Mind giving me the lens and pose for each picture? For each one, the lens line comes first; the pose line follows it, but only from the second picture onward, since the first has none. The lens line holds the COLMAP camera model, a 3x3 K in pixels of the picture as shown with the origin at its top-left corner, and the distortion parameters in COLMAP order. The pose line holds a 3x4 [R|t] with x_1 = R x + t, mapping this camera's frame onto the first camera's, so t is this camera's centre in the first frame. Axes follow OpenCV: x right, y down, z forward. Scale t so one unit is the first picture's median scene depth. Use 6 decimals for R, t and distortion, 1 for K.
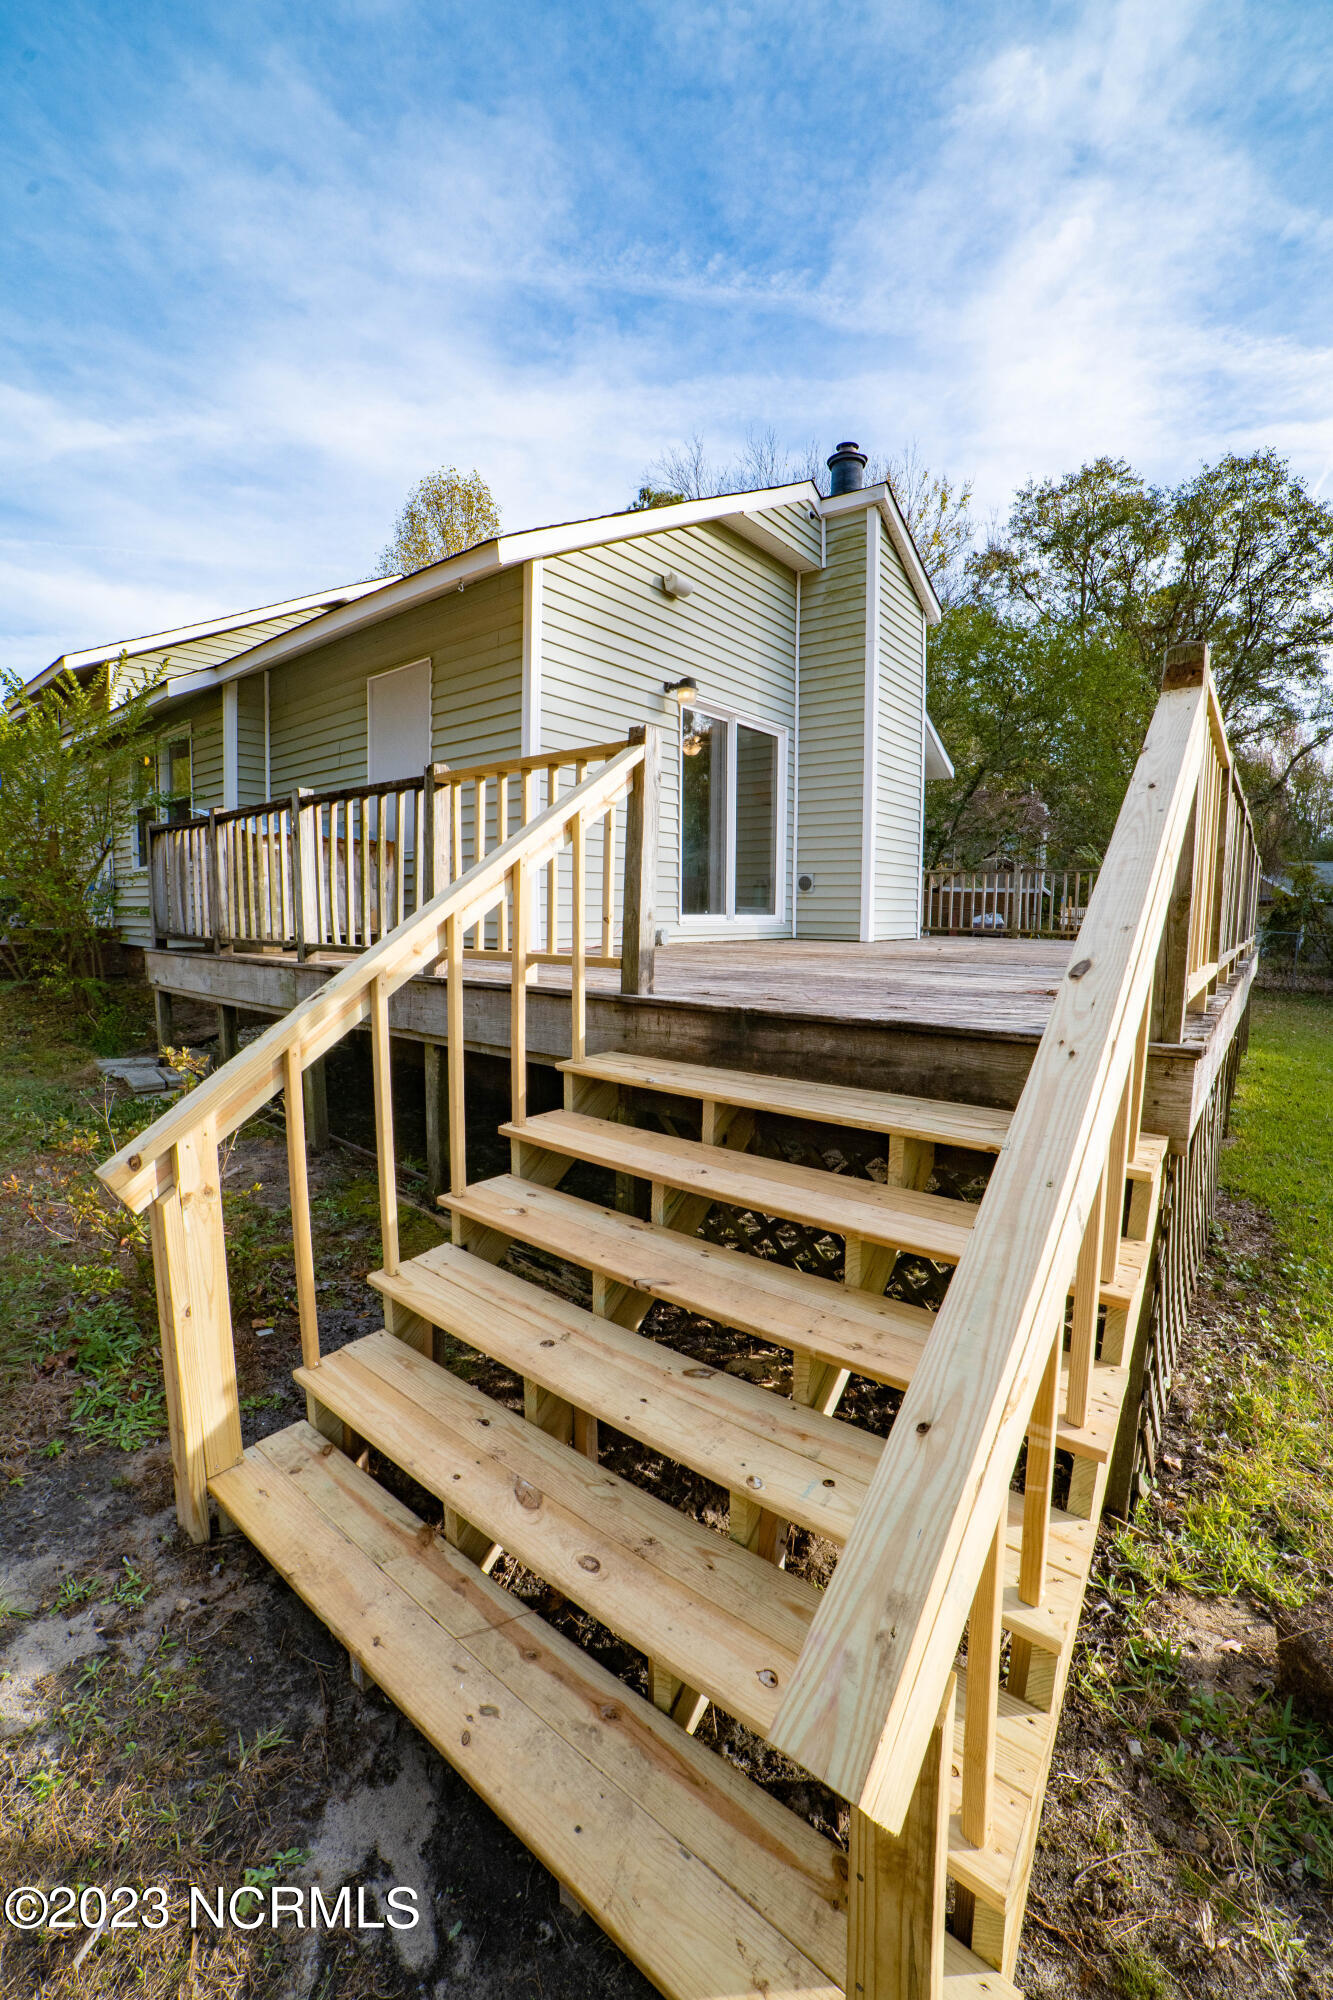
lens RADIAL K [[792.8, 0, 651.5], [0, 792.8, 978.6], [0, 0, 1]] dist [-0.077929, 0.023072]
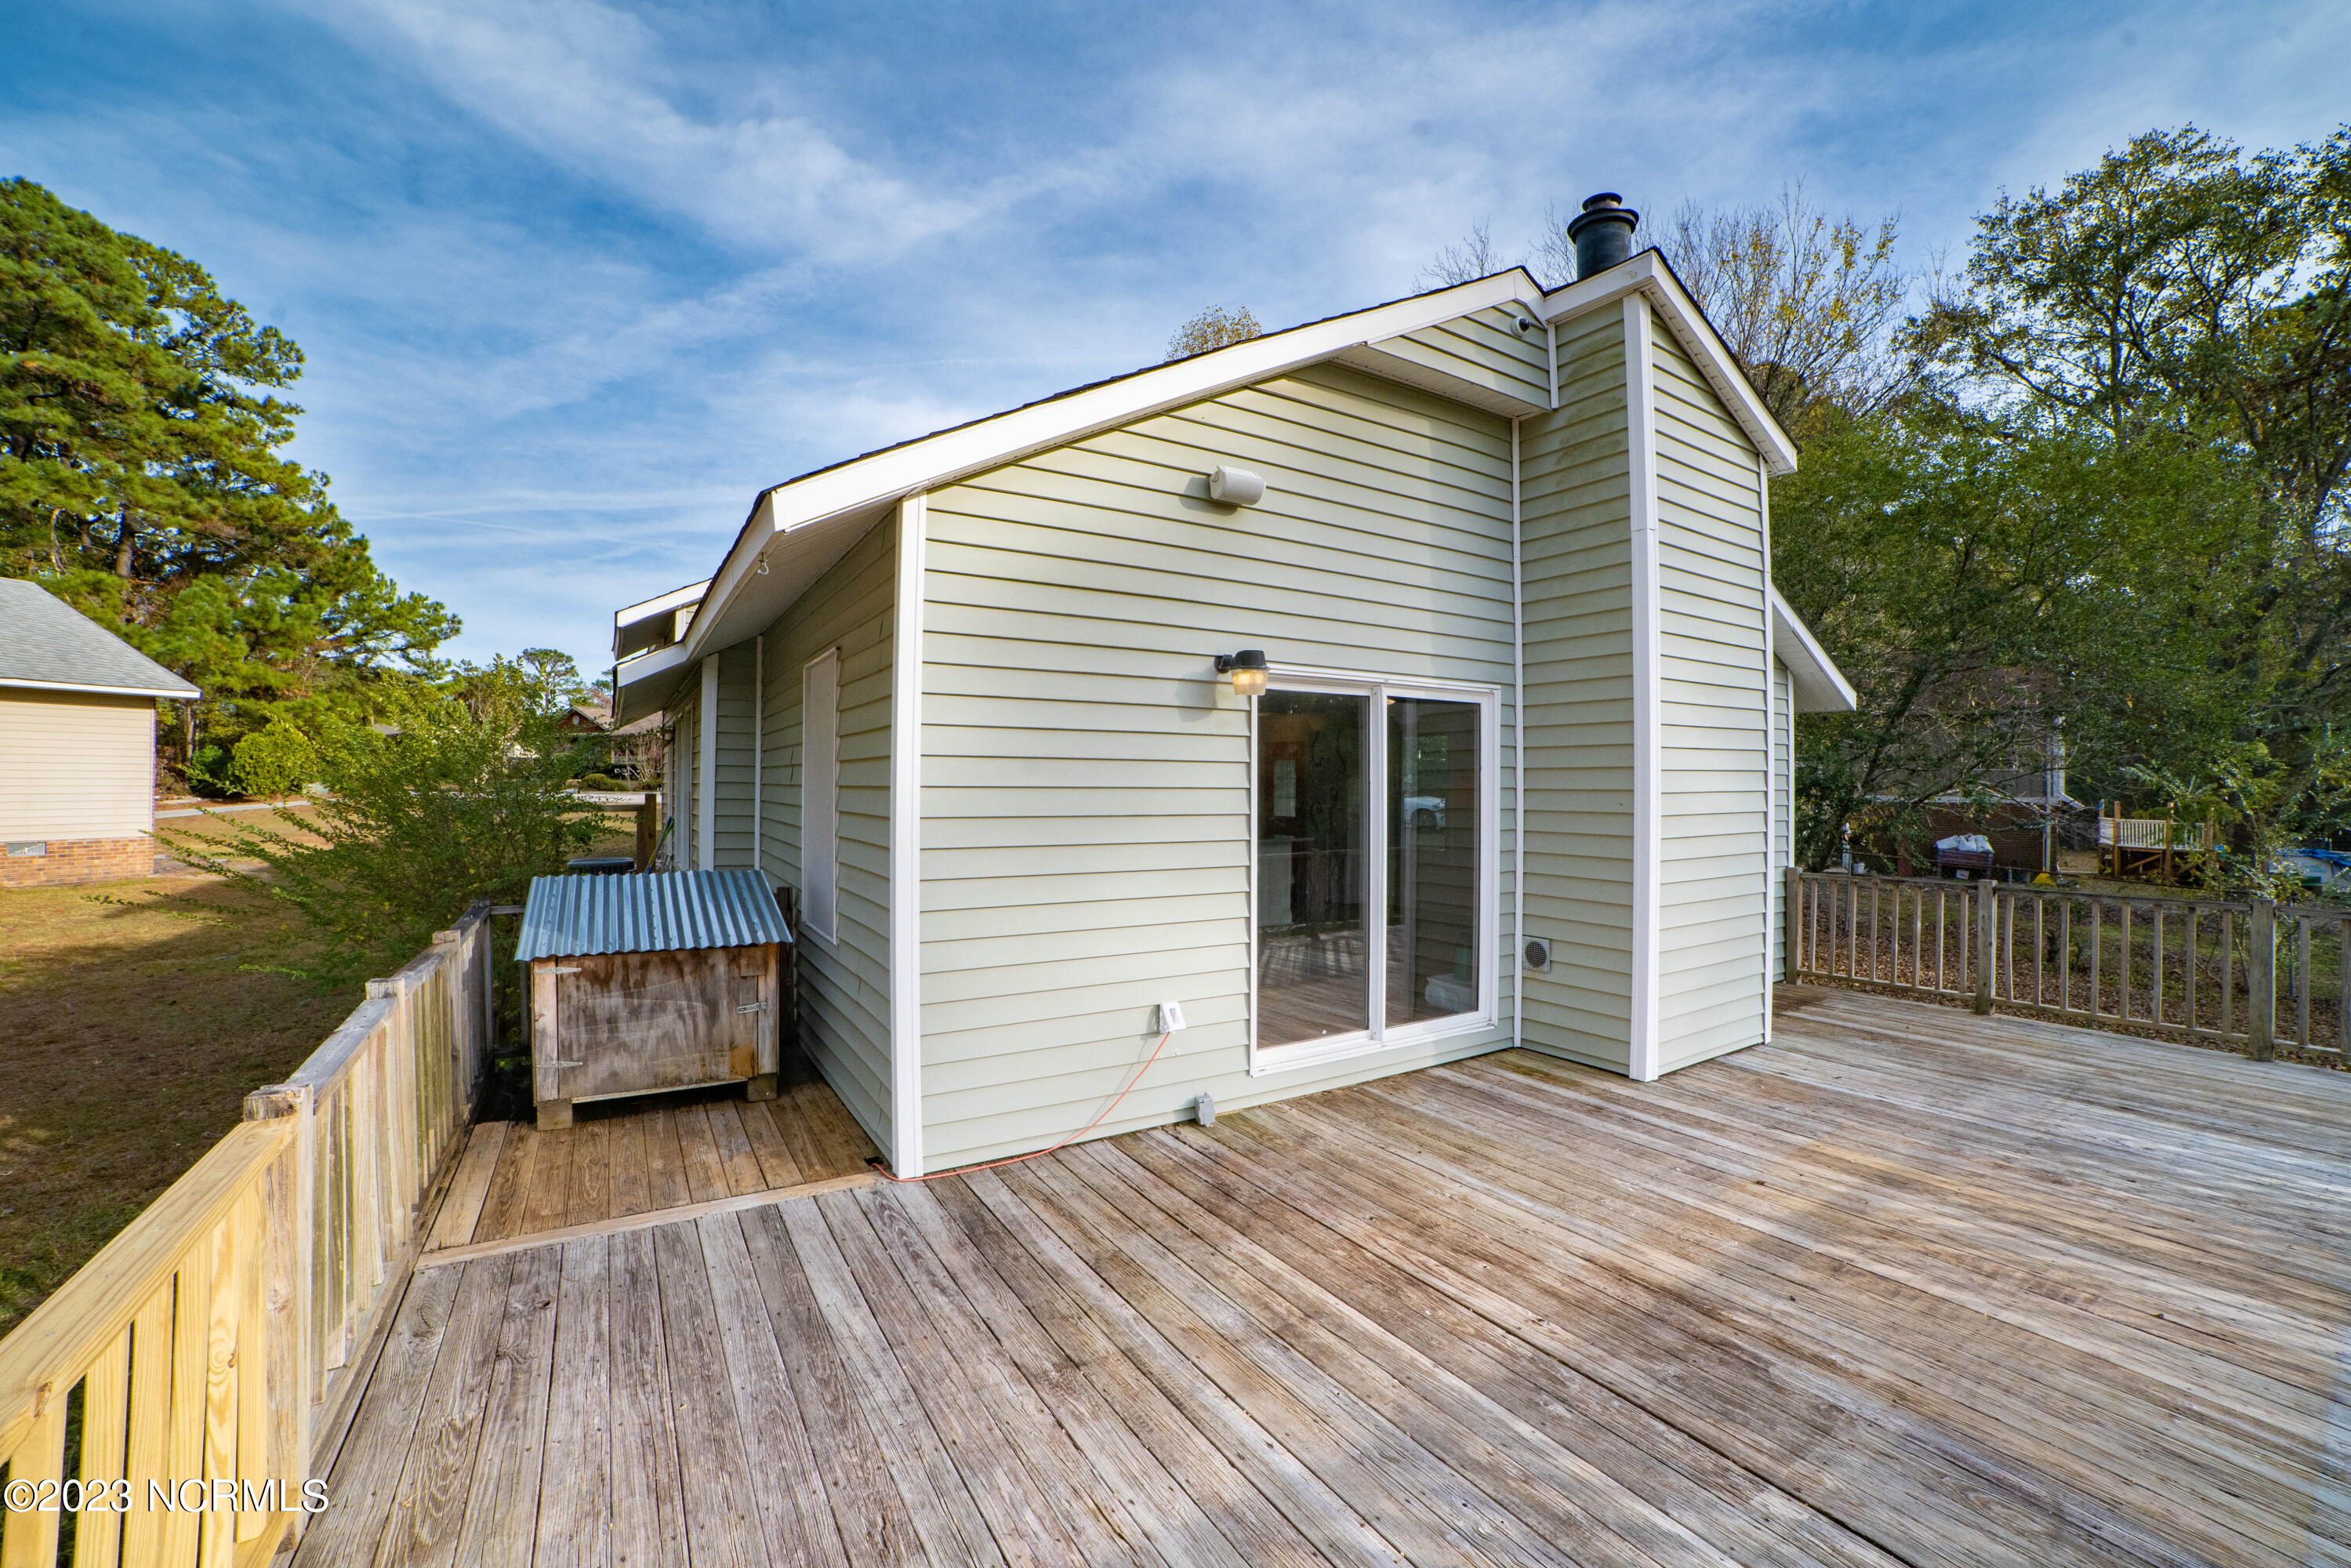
lens RADIAL K [[932.0, 0, 1175.5], [0, 932.0, 784.0], [0, 0, 1]] dist [-0.077929, 0.023072]
pose [[0.946275, -0.009667, -0.323219, 0.062488], [-0.021739, 0.995390, -0.093415, -0.066681], [0.322632, 0.095423, 0.941702, 0.108950]]
